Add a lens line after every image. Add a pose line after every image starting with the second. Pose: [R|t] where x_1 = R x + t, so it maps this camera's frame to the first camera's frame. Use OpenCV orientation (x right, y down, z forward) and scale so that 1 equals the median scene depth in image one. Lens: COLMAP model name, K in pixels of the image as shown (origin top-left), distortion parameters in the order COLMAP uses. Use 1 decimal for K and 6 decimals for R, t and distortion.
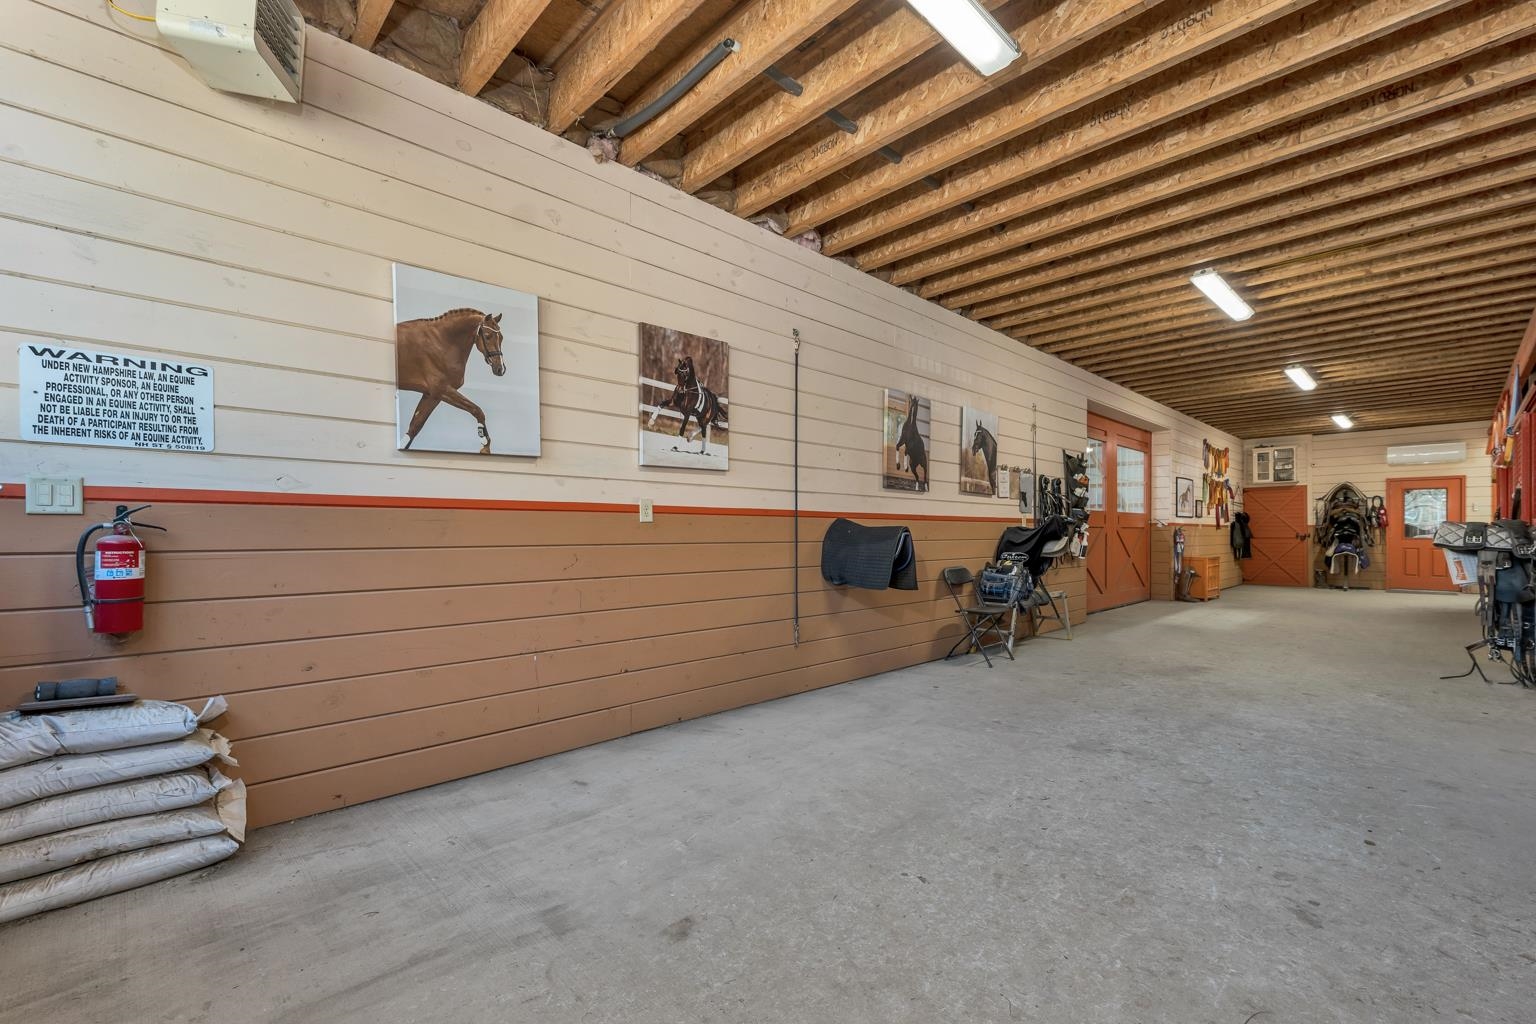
lens RADIAL K [[650.6, 0, 771.5], [0, 650.6, 520.9], [0, 0, 1]] dist [0.002571, 0.000368]
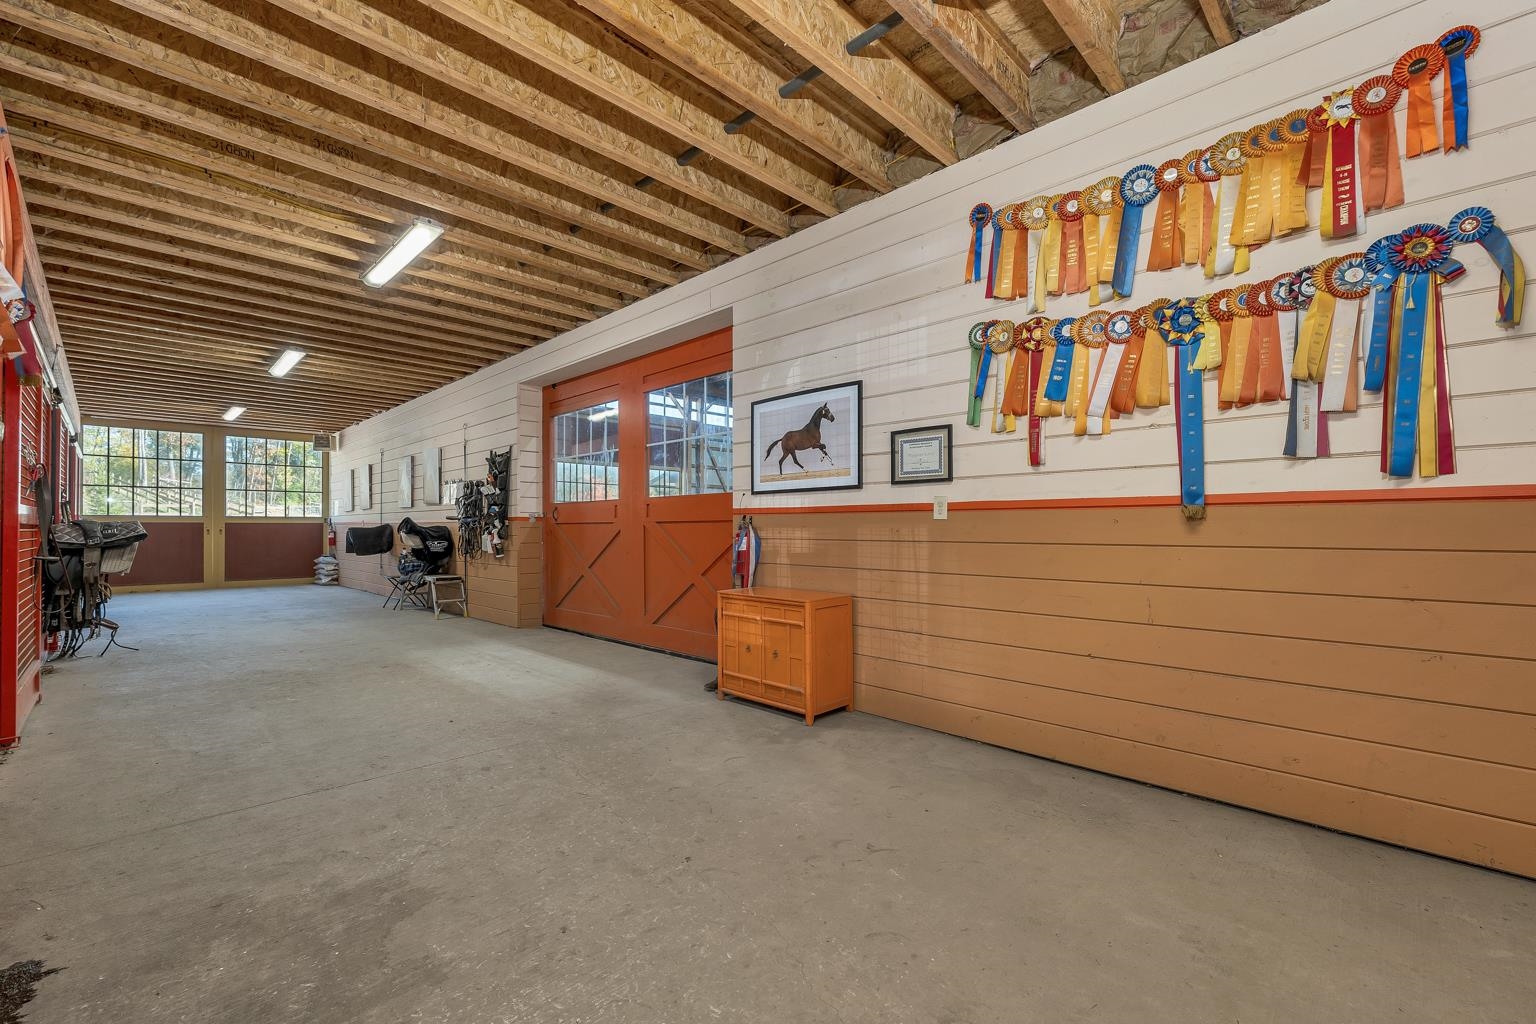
lens RADIAL K [[650.6, 0, 766.8], [0, 650.6, 527.3], [0, 0, 1]] dist [0.002571, 0.000368]
pose [[0.003978, -0.004689, -0.999981, 1.086752], [0.008912, 0.999949, -0.004653, 0.020028], [0.999952, -0.008893, 0.004020, 1.030813]]
